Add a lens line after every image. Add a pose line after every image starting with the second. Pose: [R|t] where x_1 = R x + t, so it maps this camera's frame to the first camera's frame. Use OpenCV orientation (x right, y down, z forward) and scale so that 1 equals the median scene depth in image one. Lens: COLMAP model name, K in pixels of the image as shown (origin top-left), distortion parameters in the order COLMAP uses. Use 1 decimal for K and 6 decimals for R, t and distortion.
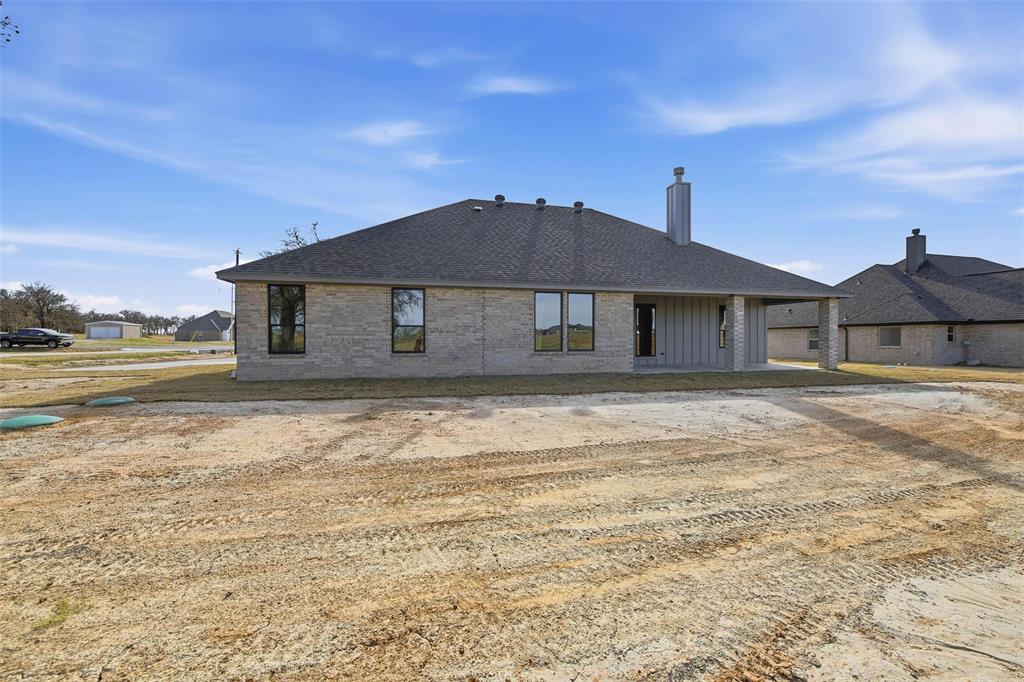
lens RADIAL K [[410.1, 0, 490.3], [0, 410.1, 339.8], [0, 0, 1]] dist [-0.009643, -0.000963]
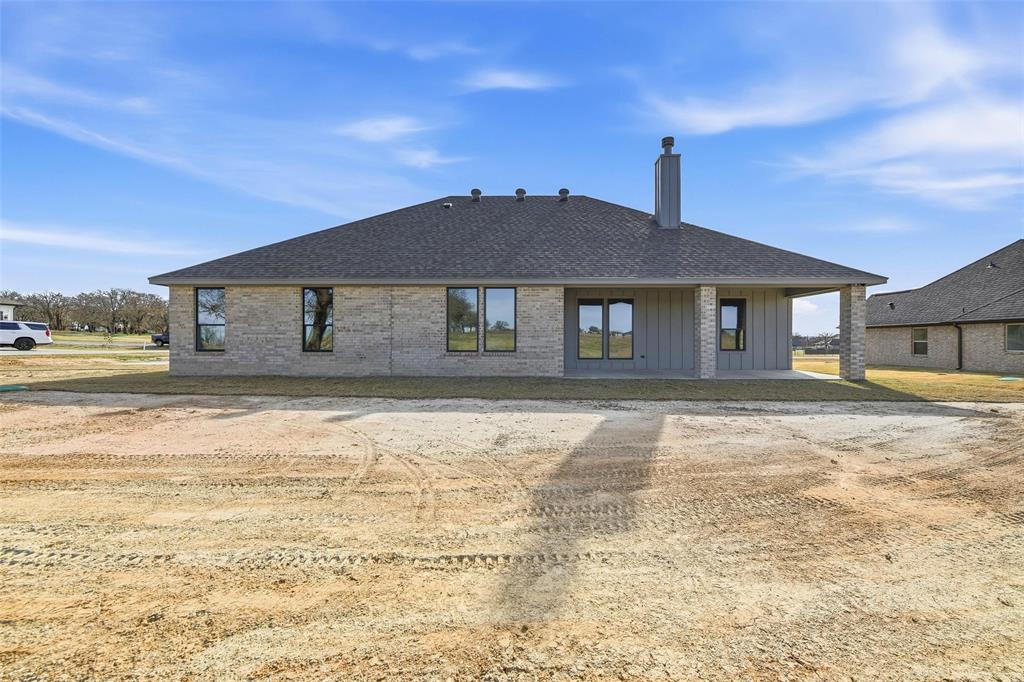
lens RADIAL K [[410.1, 0, 515.8], [0, 410.1, 338.5], [0, 0, 1]] dist [-0.009643, -0.000963]
pose [[0.969472, 0.002126, -0.245191, 0.468073], [-0.003713, 0.999975, -0.006008, 0.003421], [0.245172, 0.006735, 0.969456, 0.129433]]
